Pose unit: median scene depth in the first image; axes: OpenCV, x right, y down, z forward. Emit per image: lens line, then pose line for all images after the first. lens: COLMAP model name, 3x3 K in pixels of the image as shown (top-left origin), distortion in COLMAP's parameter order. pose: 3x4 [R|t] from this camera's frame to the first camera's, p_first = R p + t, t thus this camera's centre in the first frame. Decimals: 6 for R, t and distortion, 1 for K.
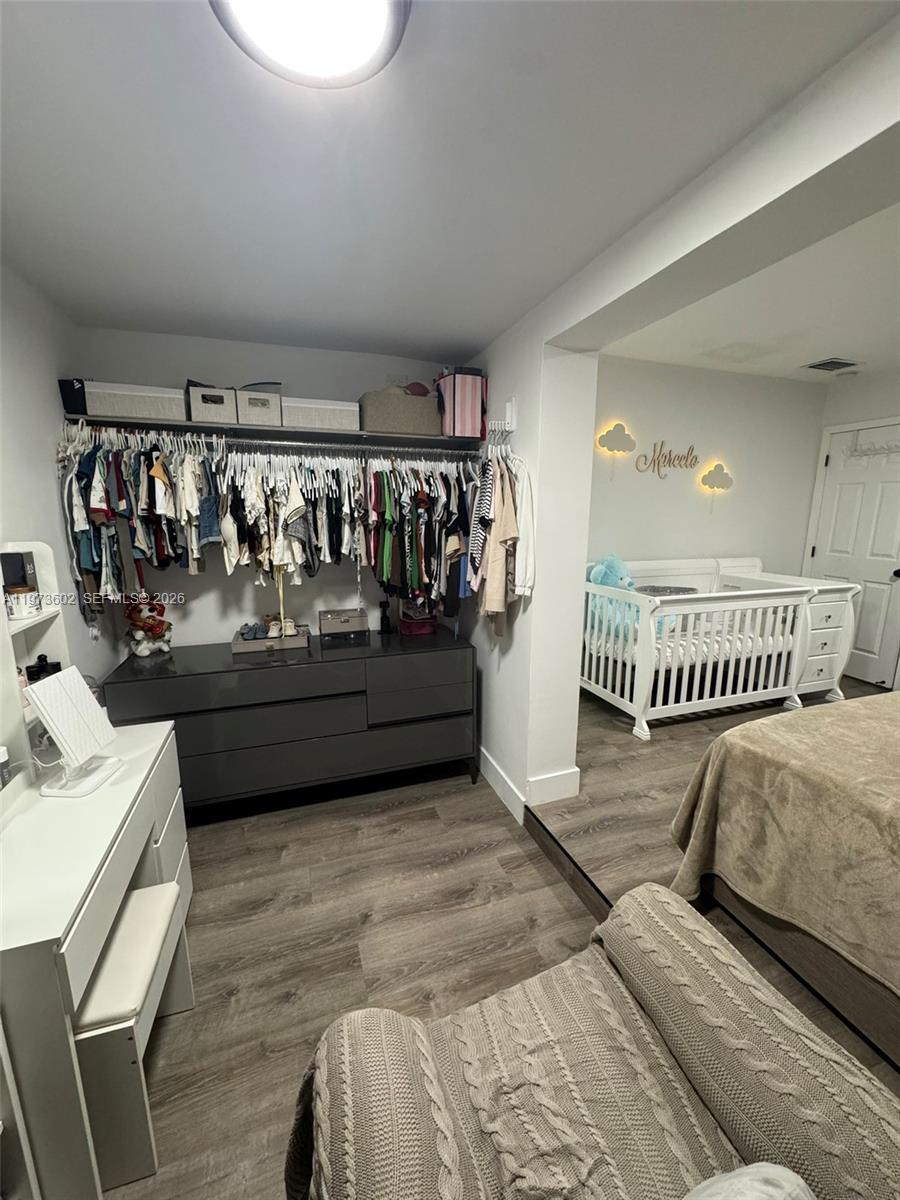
lens RADIAL K [[476.1, 0, 450.0], [0, 476.1, 600.0], [0, 0, 1]] dist [-0.002374, 0.000042]
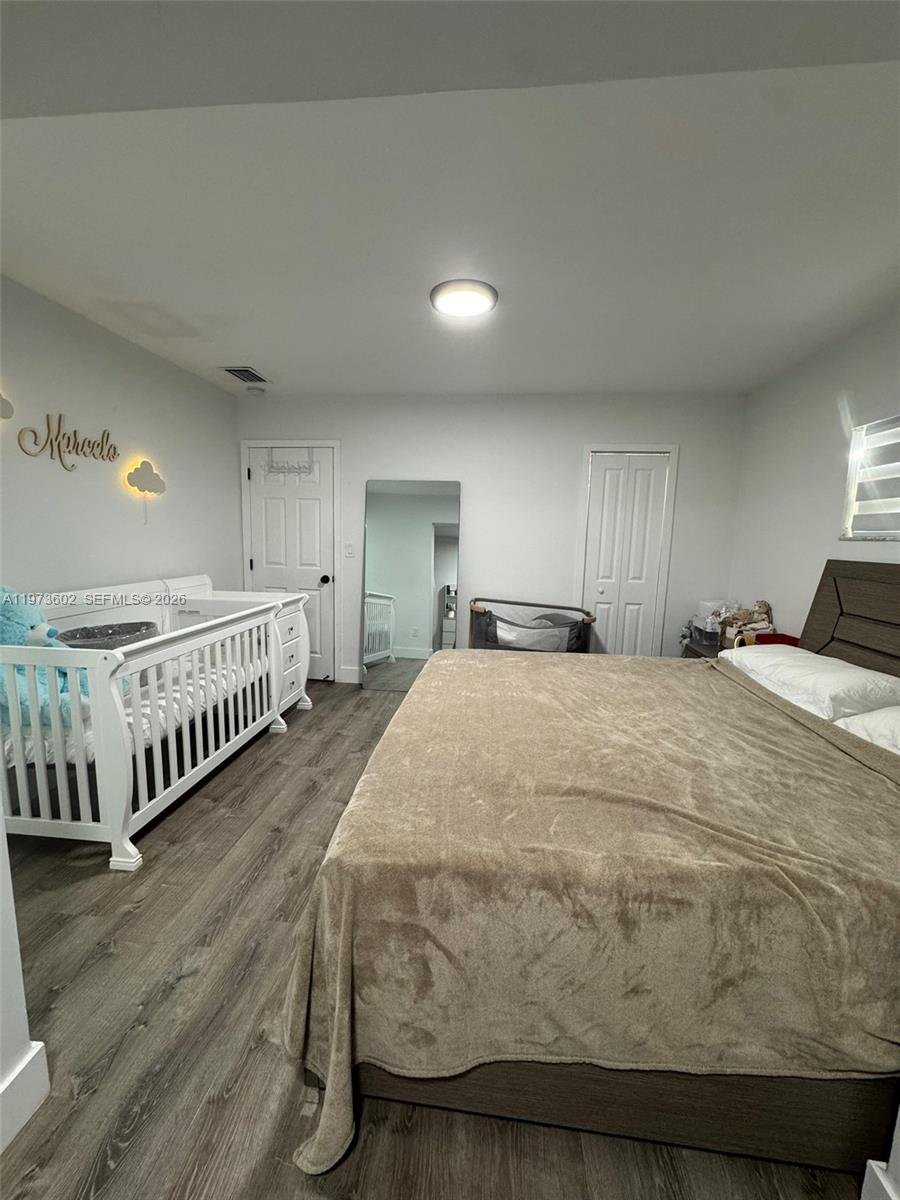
lens RADIAL K [[476.1, 0, 450.0], [0, 476.1, 600.0], [0, 0, 1]] dist [-0.002374, 0.000042]
pose [[0.422221, -0.119899, 0.898528, 0.050406], [0.146818, 0.987172, 0.062737, -0.040573], [-0.894524, 0.105432, 0.434409, 0.276578]]
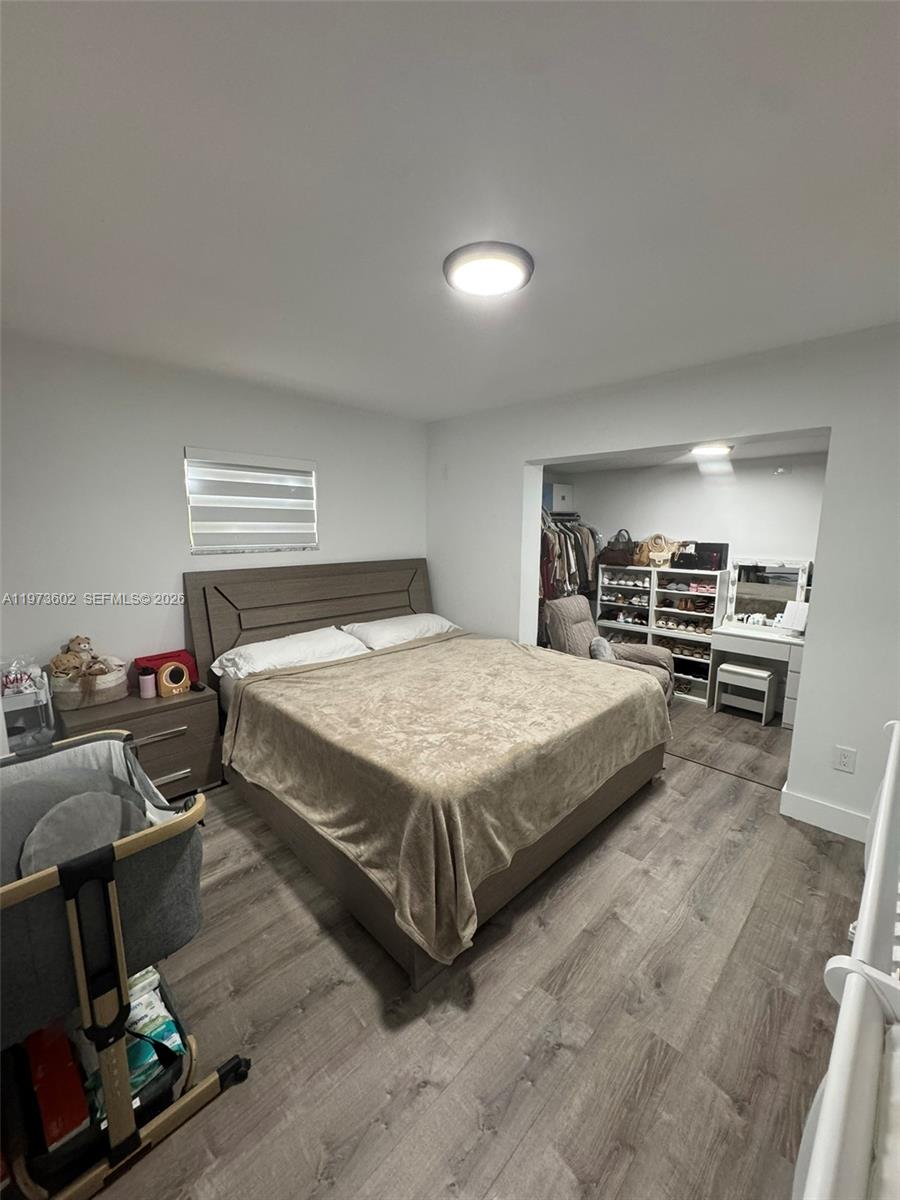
lens RADIAL K [[476.1, 0, 450.0], [0, 476.1, 600.0], [0, 0, 1]] dist [-0.002374, 0.000042]
pose [[-0.900189, 0.056703, -0.431793, 1.044043], [-0.089939, 0.945909, 0.311717, -0.249957], [0.426112, 0.319439, -0.846397, 1.074793]]
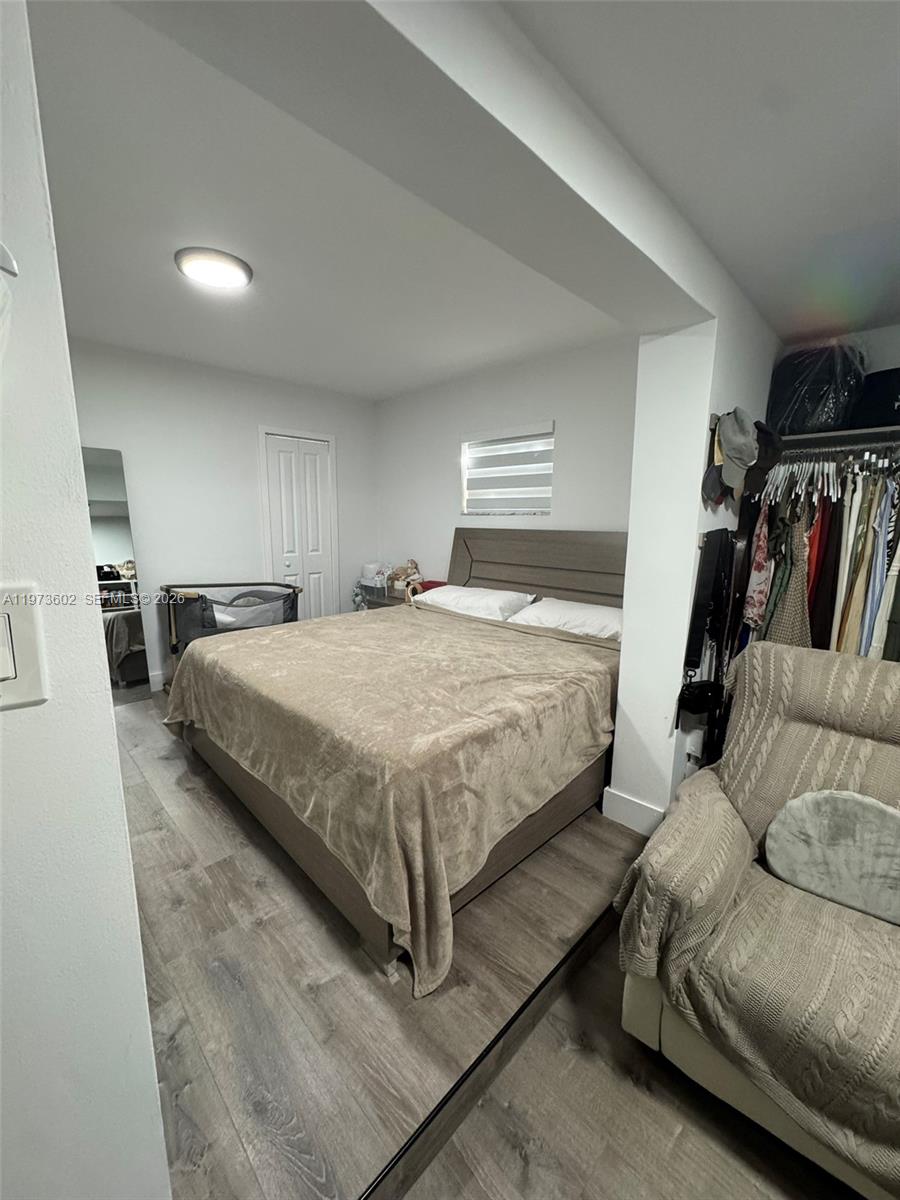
lens RADIAL K [[476.1, 0, 450.0], [0, 476.1, 600.0], [0, 0, 1]] dist [-0.002374, 0.000042]
pose [[-0.428733, -0.164718, 0.888288, -0.080833], [0.155138, 0.955210, 0.252005, -0.101598], [-0.890011, 0.245850, -0.383976, 0.598771]]
